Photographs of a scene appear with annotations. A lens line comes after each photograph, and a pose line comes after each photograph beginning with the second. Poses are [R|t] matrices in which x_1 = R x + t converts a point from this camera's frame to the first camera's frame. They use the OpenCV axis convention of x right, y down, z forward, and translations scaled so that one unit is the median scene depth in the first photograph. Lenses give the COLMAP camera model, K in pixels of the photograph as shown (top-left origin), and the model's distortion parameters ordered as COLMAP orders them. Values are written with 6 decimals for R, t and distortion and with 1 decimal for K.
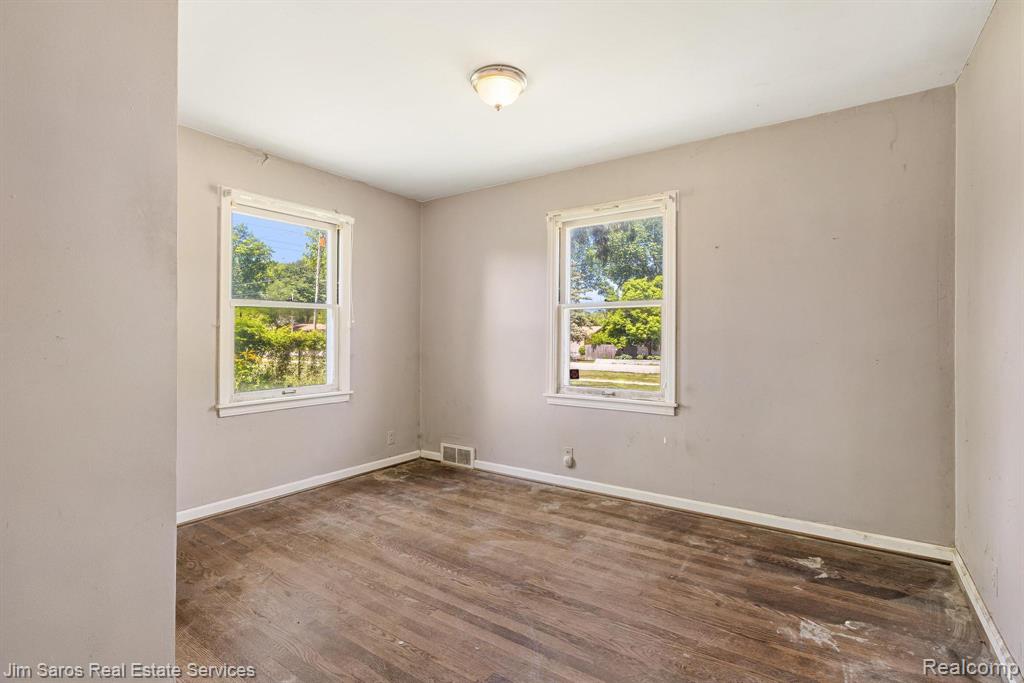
lens RADIAL K [[490.7, 0, 511.4], [0, 490.7, 337.6], [0, 0, 1]] dist [0.002387, 0.000176]
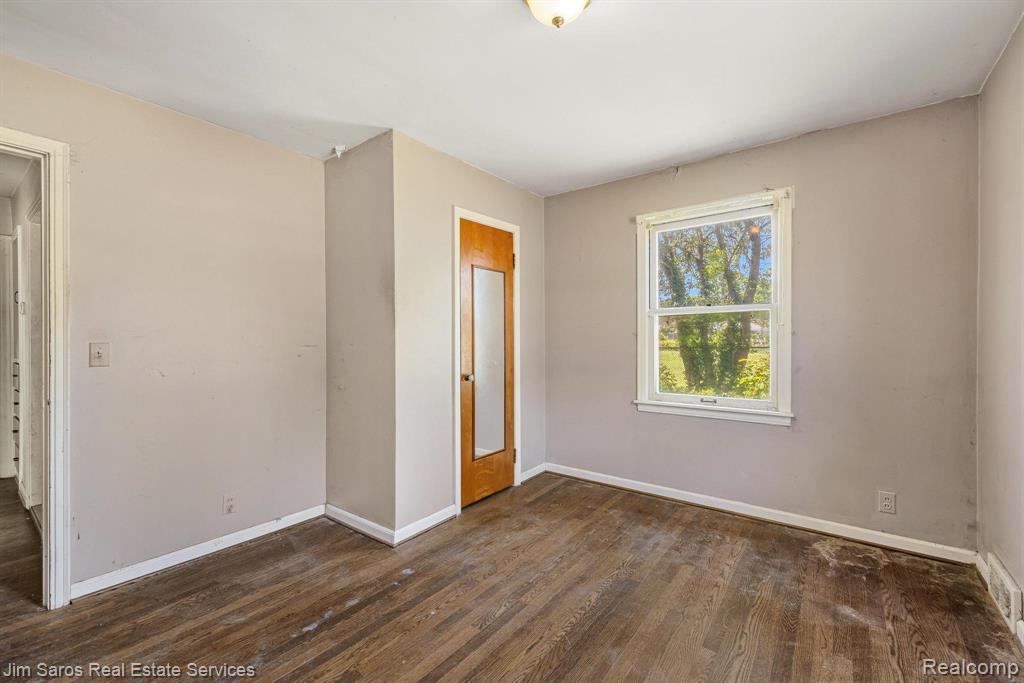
lens RADIAL K [[432.3, 0, 511.7], [0, 432.3, 341.6], [0, 0, 1]] dist [0.001960, 0.000176]
pose [[-0.056714, 0.001676, -0.998389, 0.455030], [0.000750, 0.999998, 0.001637, -0.006799], [0.998390, -0.000656, -0.056715, 0.734949]]
